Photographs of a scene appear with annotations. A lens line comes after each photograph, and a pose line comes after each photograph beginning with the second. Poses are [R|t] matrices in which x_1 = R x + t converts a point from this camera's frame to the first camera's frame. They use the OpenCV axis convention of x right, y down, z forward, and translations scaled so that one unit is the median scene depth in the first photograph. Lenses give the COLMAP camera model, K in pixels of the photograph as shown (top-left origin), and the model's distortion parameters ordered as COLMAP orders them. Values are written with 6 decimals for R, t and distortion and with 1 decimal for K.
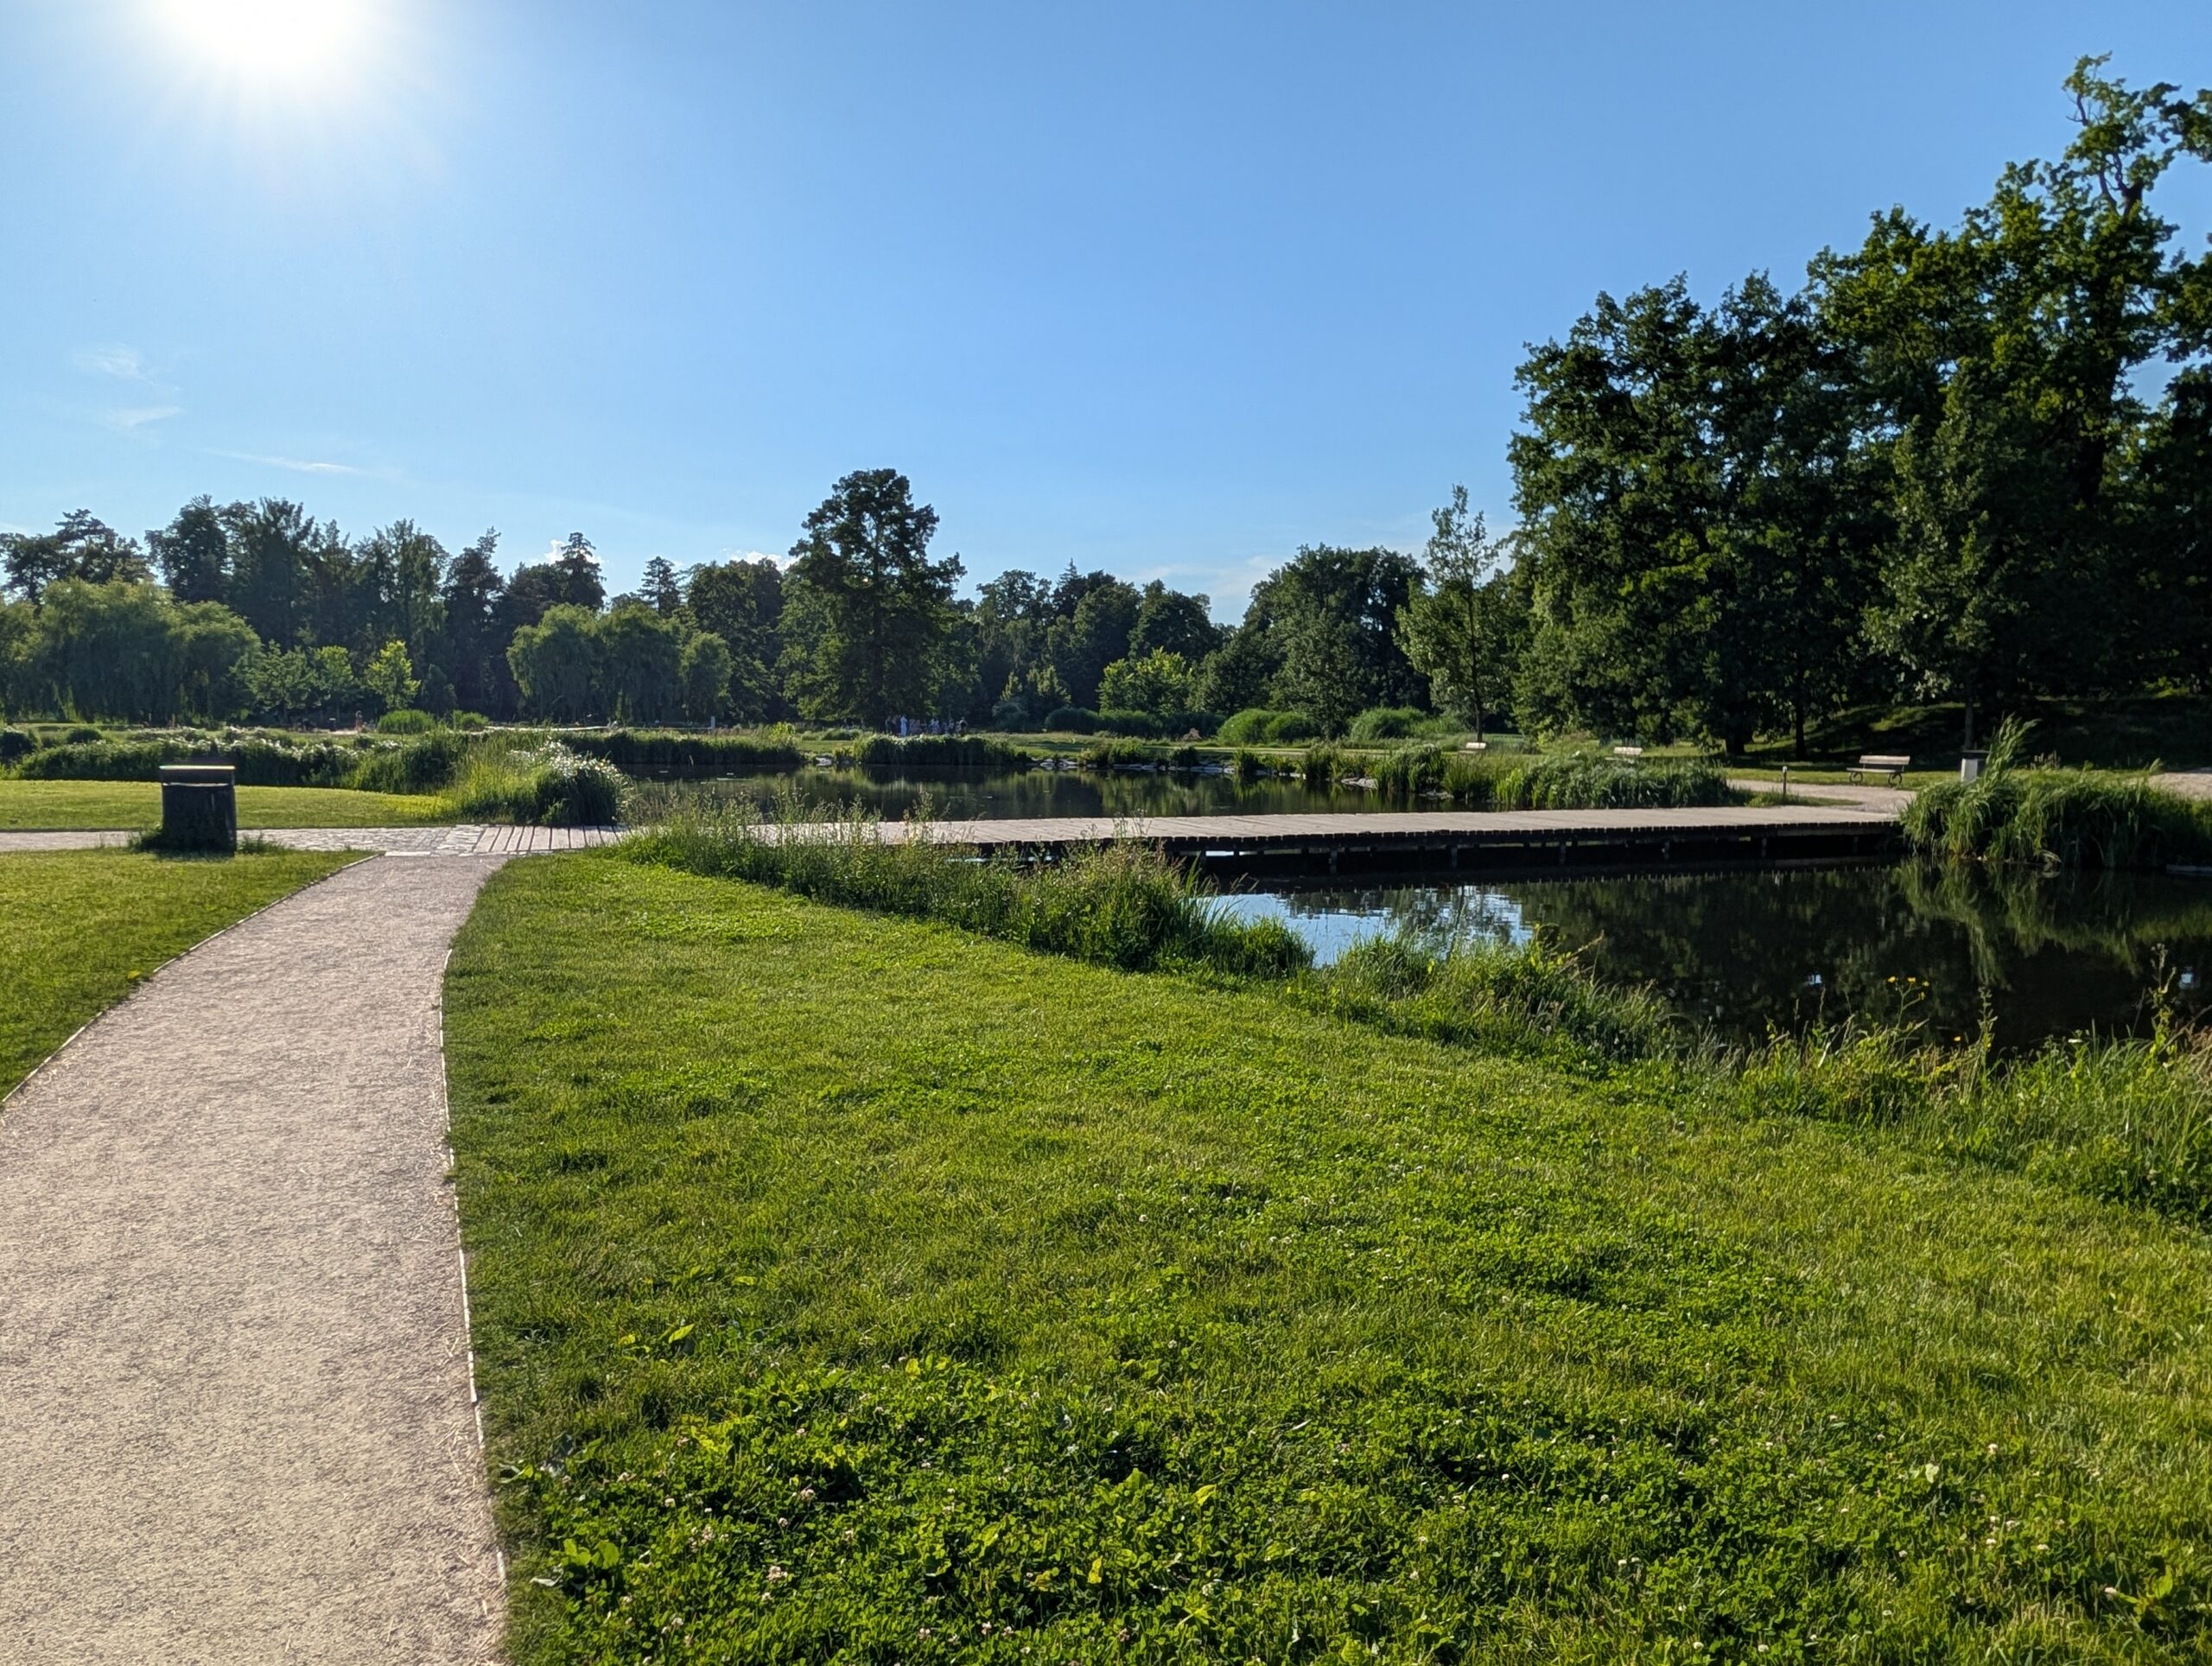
lens RADIAL K [[1426.7, 0, 1106.1], [0, 1426.7, 877.1], [0, 0, 1]] dist [0.006220, 0.000822]
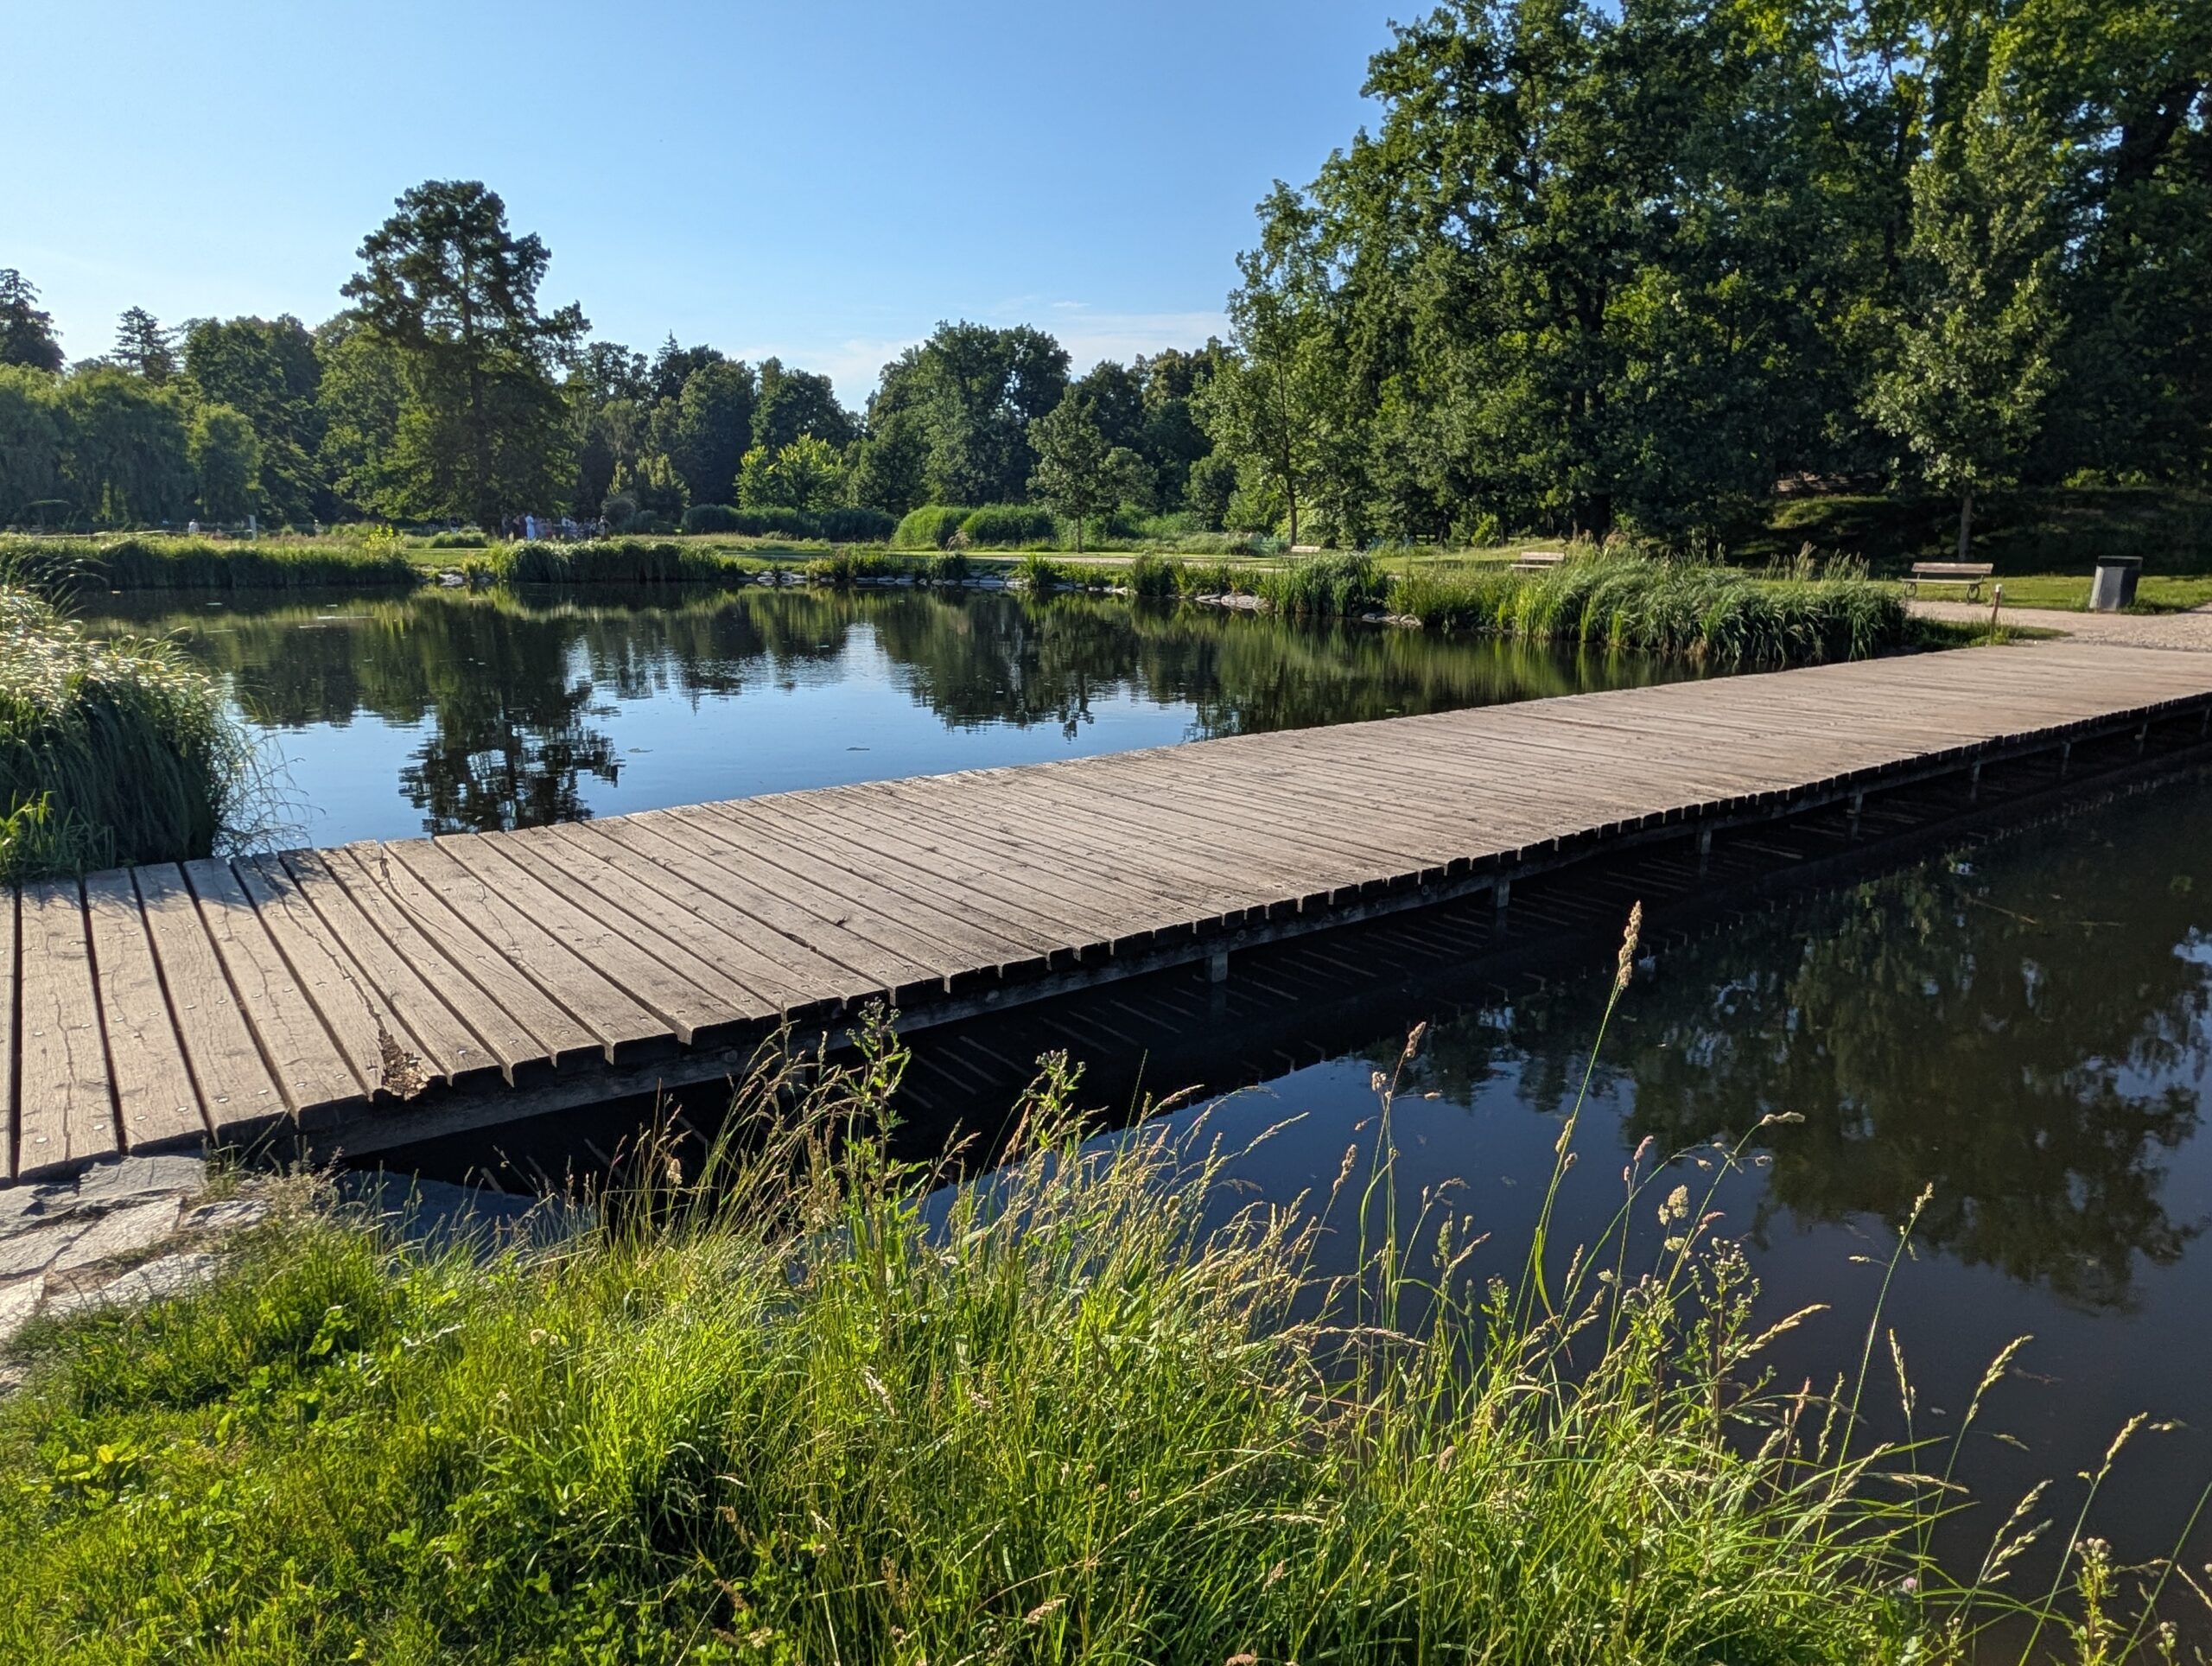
lens RADIAL K [[1426.7, 0, 1106.1], [0, 1426.7, 877.1], [0, 0, 1]] dist [0.006220, 0.000822]
pose [[0.963590, -0.068838, 0.258371, -0.048902], [0.032792, 0.989421, 0.141315, -0.015145], [-0.265366, -0.127697, 0.955654, 0.130884]]
